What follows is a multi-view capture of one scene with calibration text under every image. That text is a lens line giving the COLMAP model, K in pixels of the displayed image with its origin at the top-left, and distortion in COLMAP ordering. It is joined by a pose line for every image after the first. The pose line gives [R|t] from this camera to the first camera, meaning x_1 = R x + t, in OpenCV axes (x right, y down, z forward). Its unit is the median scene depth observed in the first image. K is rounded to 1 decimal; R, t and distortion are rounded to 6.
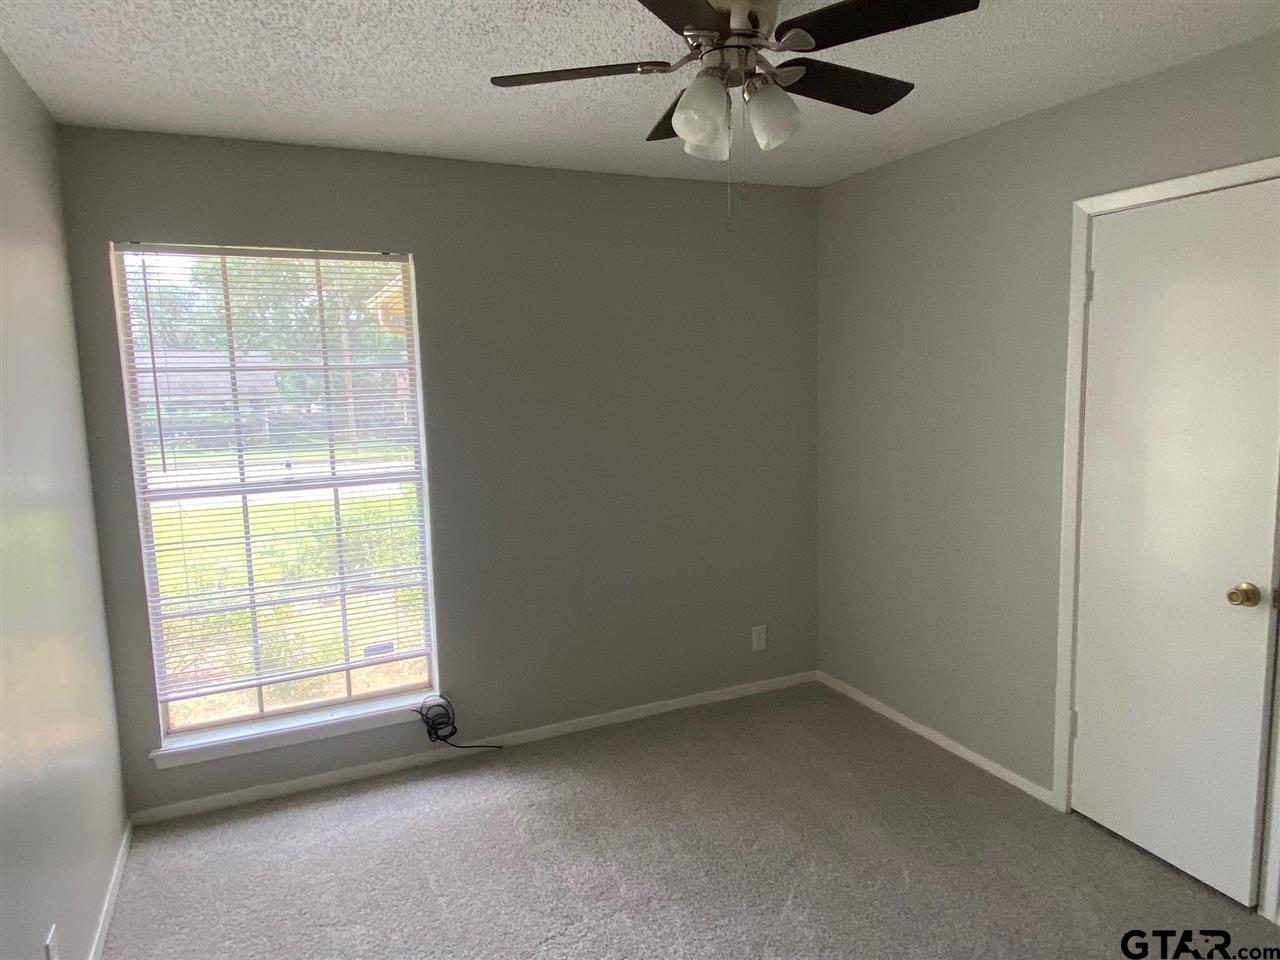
lens RADIAL K [[820.4, 0, 640.0], [0, 820.4, 480.0], [0, 0, 1]] dist [0.006336, 0.001242]
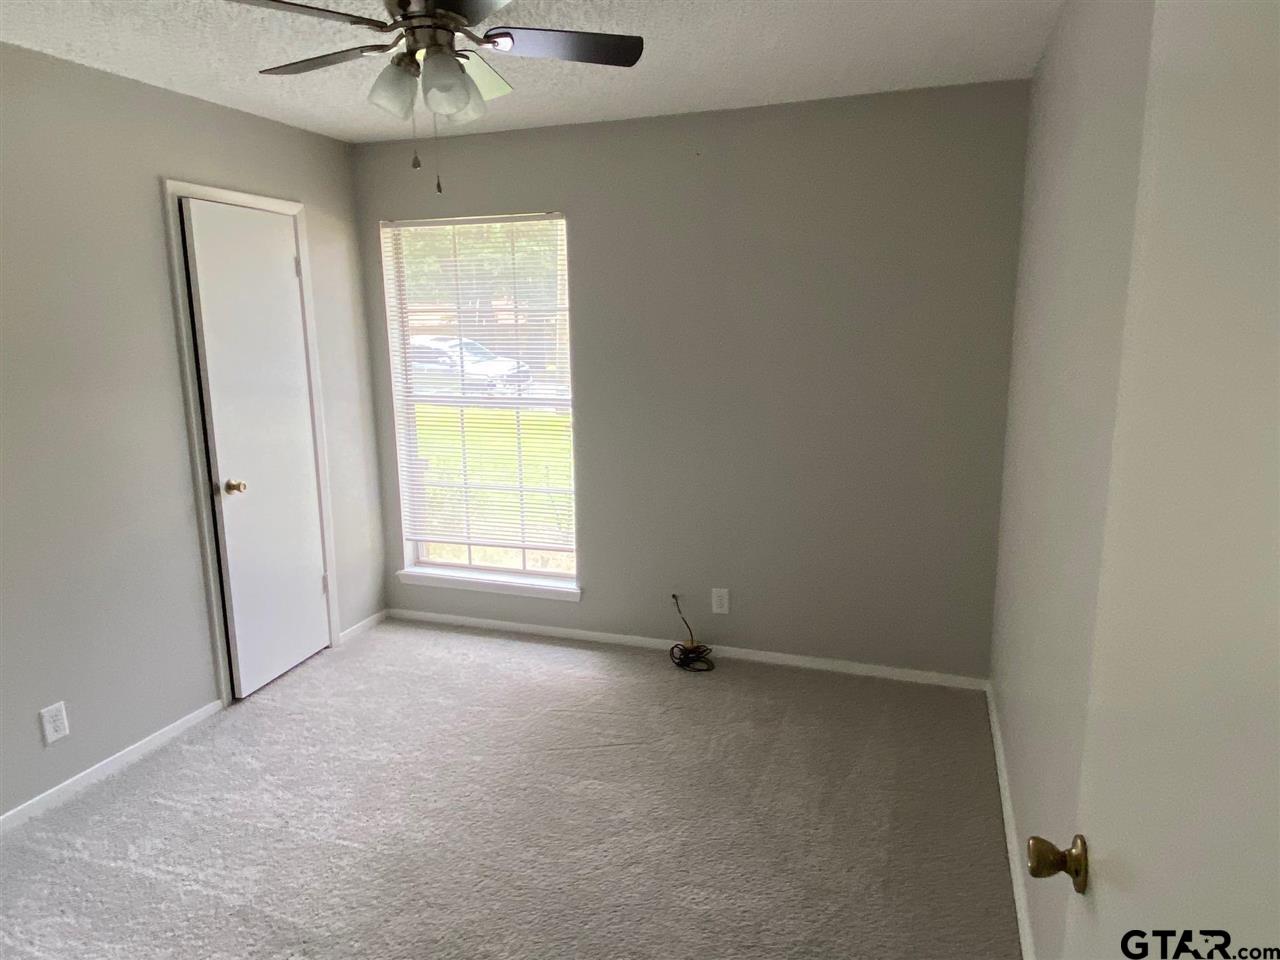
lens RADIAL K [[820.4, 0, 640.0], [0, 820.4, 480.0], [0, 0, 1]] dist [0.006336, 0.001242]
pose [[0.679201, 0.147395, -0.718999, 0.732472], [-0.063379, 0.987747, 0.142618, -0.075673], [0.731210, -0.051297, 0.680221, 0.286590]]
